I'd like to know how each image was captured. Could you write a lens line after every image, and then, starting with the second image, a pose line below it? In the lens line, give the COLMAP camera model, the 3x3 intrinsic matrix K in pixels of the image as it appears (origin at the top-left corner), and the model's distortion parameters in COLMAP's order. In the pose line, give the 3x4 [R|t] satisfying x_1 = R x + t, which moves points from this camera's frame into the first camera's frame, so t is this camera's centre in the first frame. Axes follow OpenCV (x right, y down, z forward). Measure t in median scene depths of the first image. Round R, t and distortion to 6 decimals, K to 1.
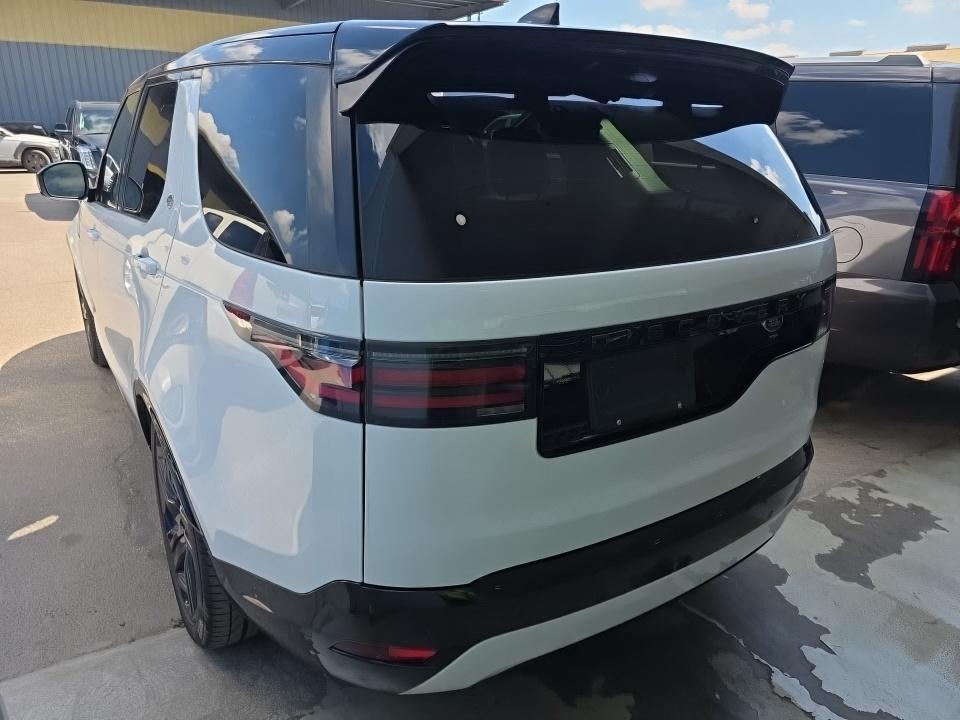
lens RADIAL K [[643.4, 0, 476.8], [0, 643.4, 365.2], [0, 0, 1]] dist [0.012398, -0.008160]
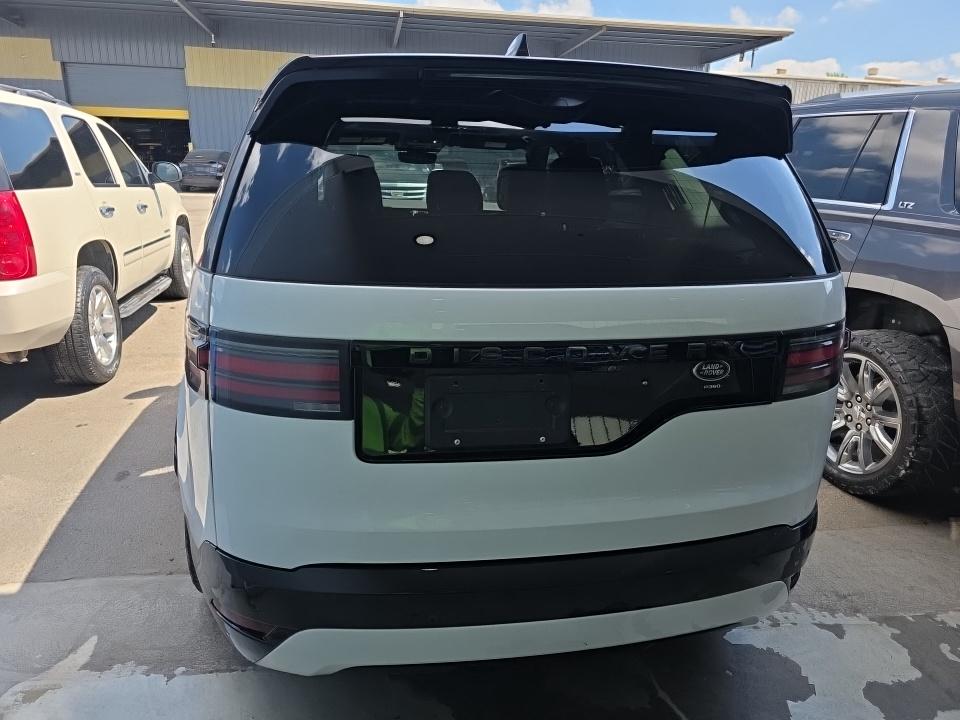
lens RADIAL K [[643.4, 0, 477.8], [0, 643.4, 354.0], [0, 0, 1]] dist [0.012398, -0.008160]
pose [[0.927957, 0.121367, -0.352371, 0.423104], [-0.144934, 0.988584, -0.041182, -0.007496], [0.343350, 0.089286, 0.934954, 0.057734]]
